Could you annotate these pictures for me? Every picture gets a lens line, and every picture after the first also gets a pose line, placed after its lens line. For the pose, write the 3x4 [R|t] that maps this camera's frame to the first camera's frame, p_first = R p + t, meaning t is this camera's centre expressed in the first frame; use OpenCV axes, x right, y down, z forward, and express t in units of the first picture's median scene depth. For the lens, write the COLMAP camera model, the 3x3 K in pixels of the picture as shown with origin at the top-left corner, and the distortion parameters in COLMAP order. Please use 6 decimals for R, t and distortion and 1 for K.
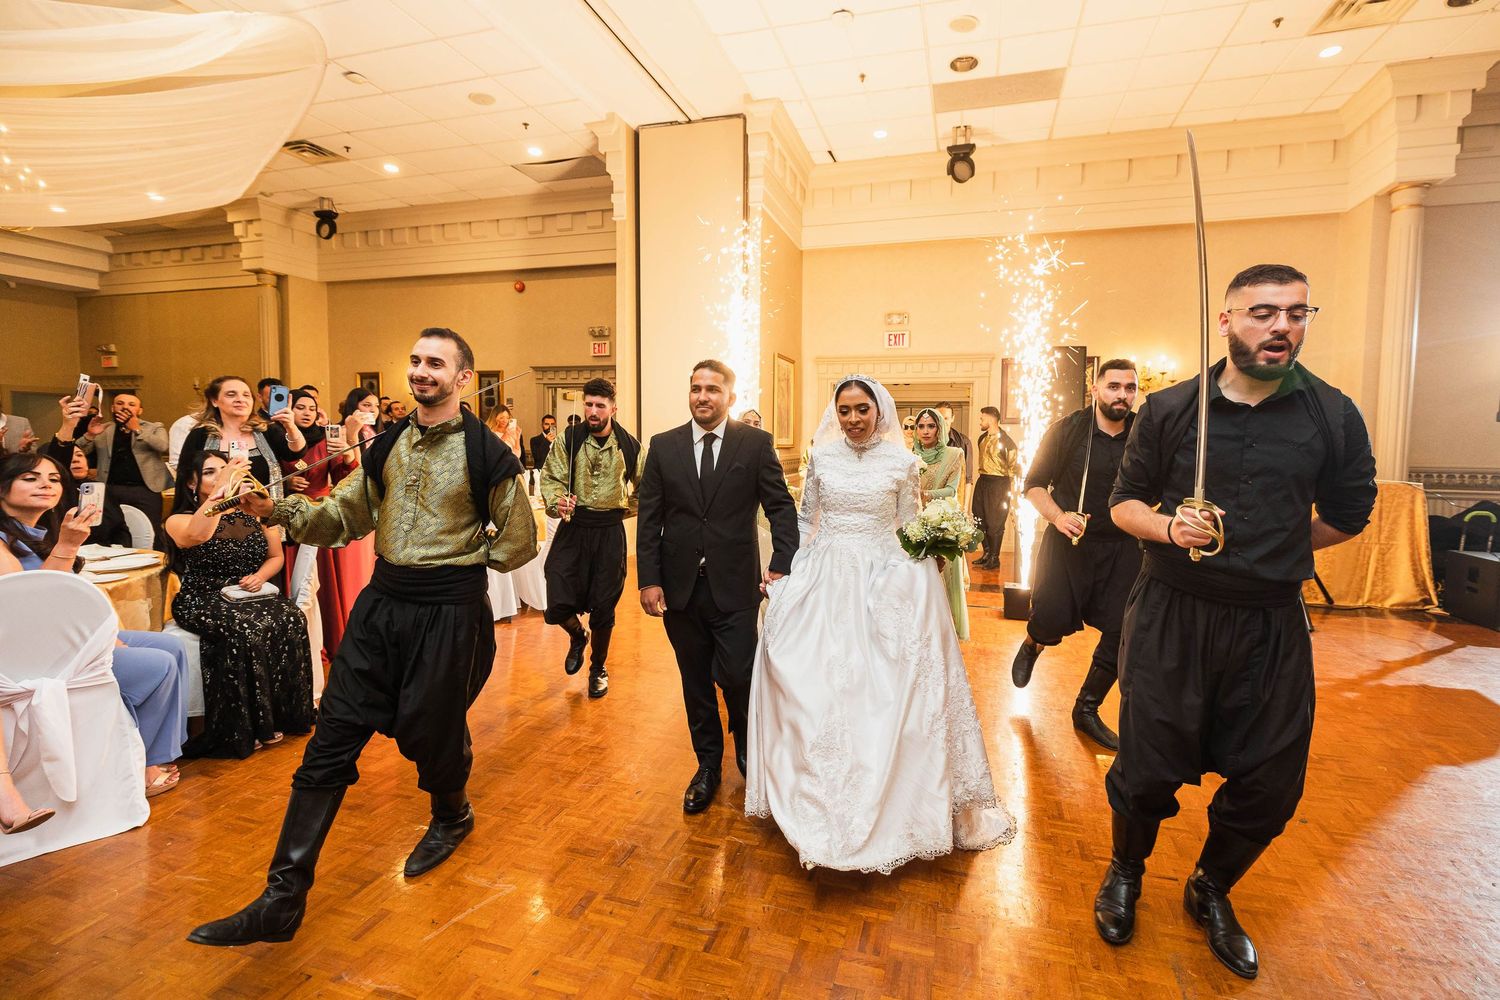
lens RADIAL K [[735.6, 0, 756.8], [0, 735.6, 494.2], [0, 0, 1]] dist [-0.005810, -0.000210]
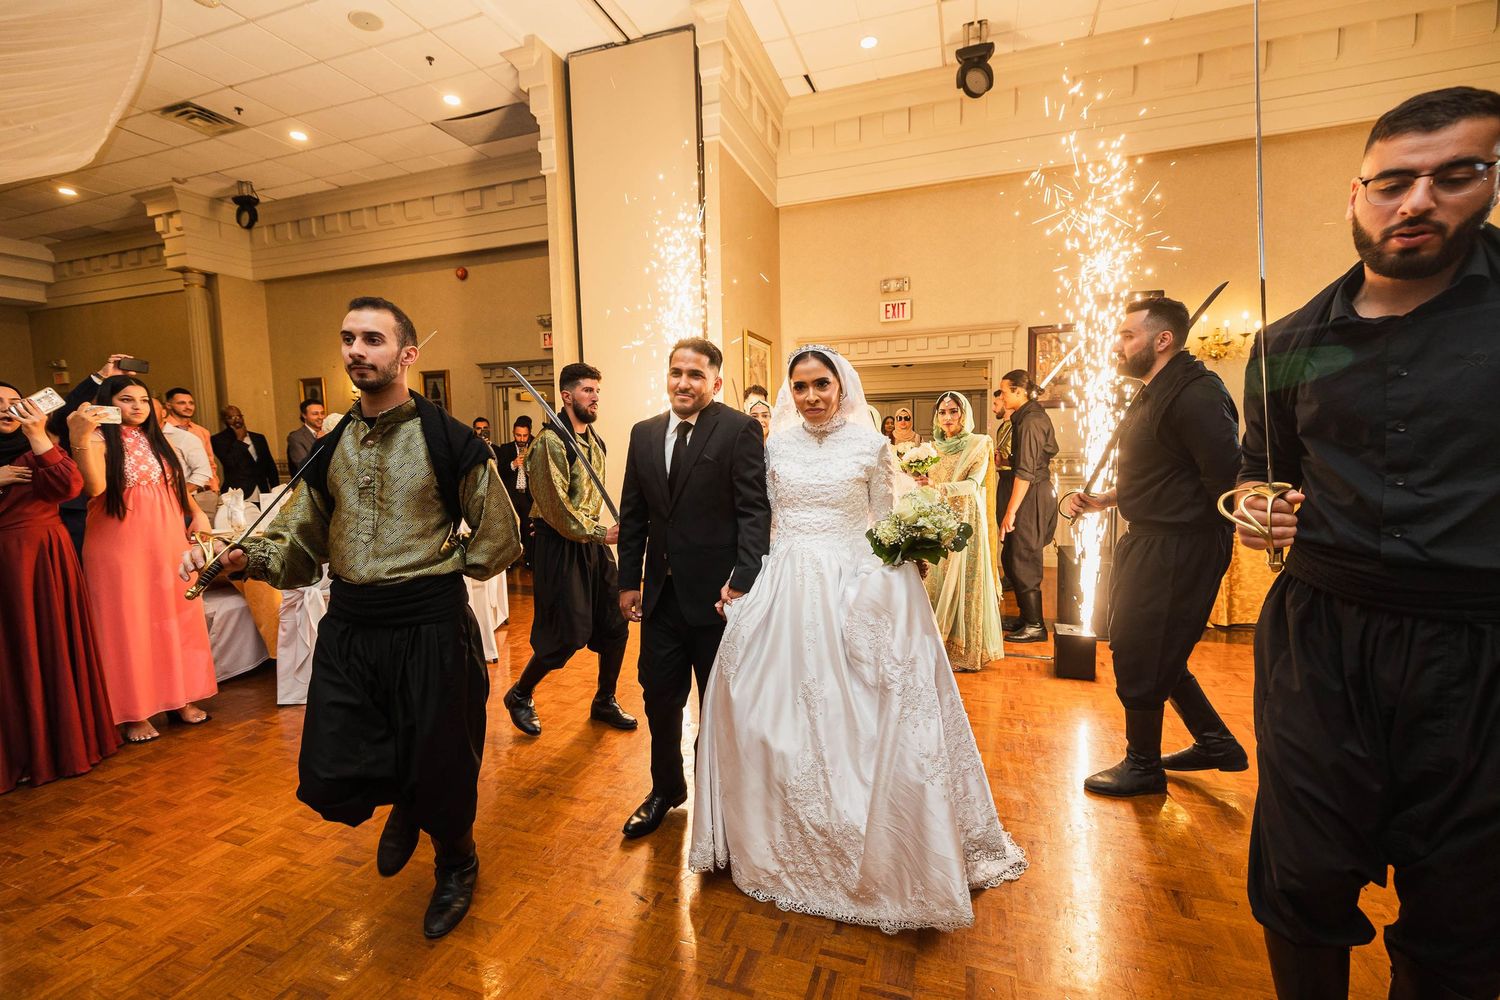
lens RADIAL K [[653.5, 0, 742.7], [0, 653.5, 502.8], [0, 0, 1]] dist [0.004734, -0.000393]
pose [[0.998506, -0.026413, -0.047842, 0.046596], [0.027196, 0.999506, 0.015776, -0.011960], [0.047402, -0.017054, 0.998730, 0.246965]]
